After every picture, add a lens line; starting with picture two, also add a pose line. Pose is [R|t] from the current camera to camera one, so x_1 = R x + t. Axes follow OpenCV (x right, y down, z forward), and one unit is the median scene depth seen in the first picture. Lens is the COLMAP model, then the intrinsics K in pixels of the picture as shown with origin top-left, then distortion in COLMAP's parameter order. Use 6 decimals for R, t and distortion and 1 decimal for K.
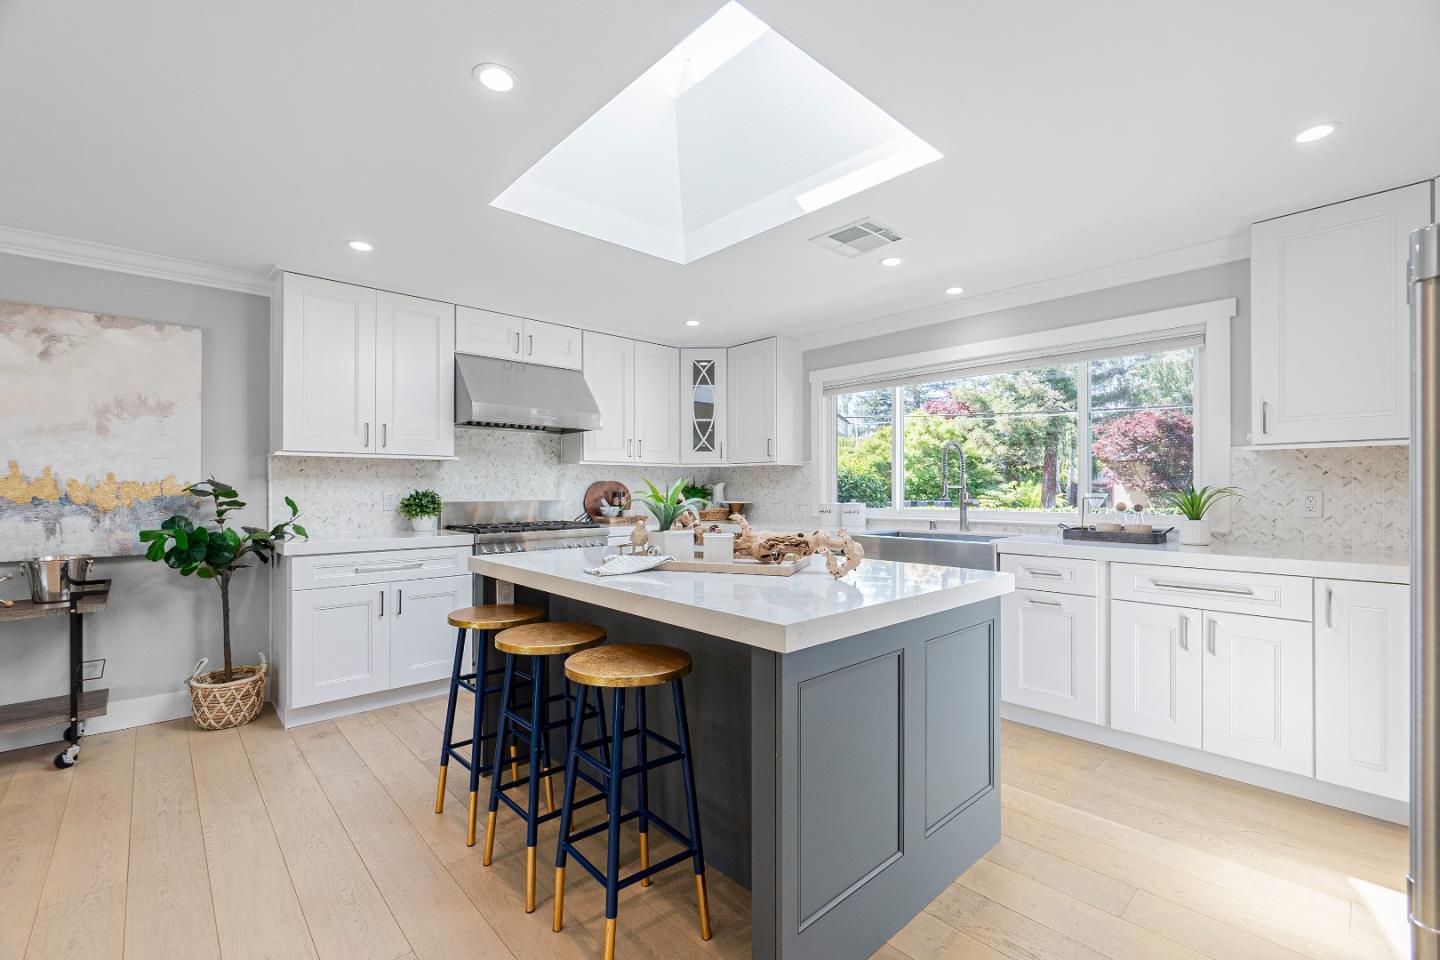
lens RADIAL K [[618.8, 0, 730.4], [0, 618.8, 485.6], [0, 0, 1]] dist [0.000499, 0.000043]
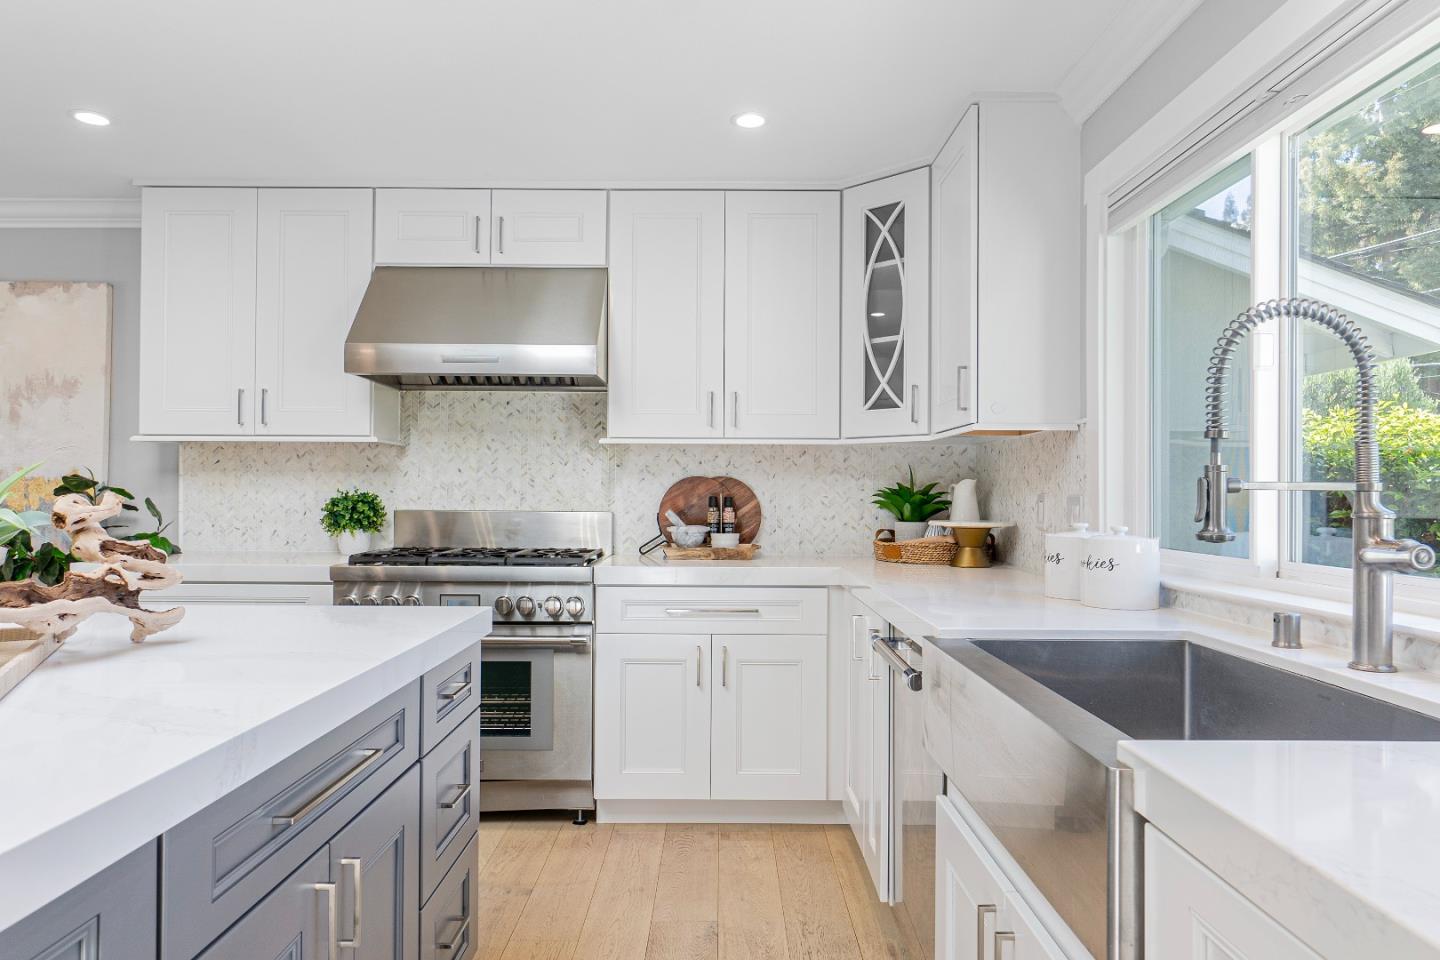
lens RADIAL K [[927.1, 0, 720.0], [0, 927.1, 480.0], [0, 0, 1]] dist [0.001294, 0.000636]
pose [[0.731572, -0.004199, -0.681752, 0.400896], [-0.003641, 0.999943, -0.010066, 0.004385], [0.681755, 0.009846, 0.731514, 0.522468]]
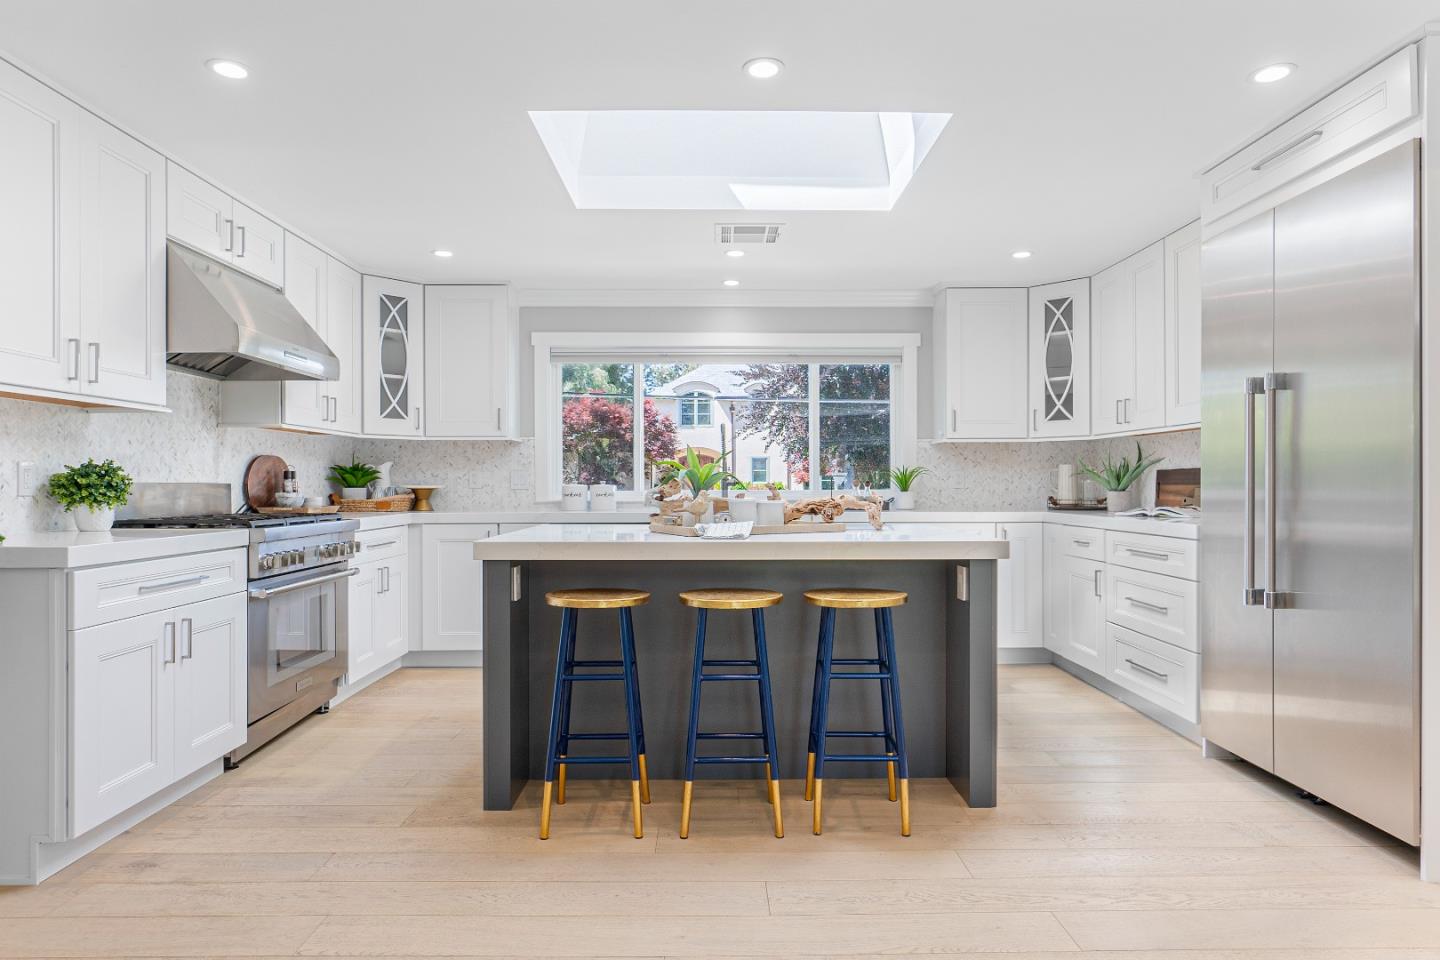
lens RADIAL K [[841.6, 0, 720.0], [0, 841.6, 480.0], [0, 0, 1]] dist [0.004291, 0.000955]
pose [[0.677438, 0.002537, 0.735576, -0.638375], [-0.002197, 0.999997, -0.001426, 0.023733], [-0.735577, -0.000650, 0.677441, 0.029973]]
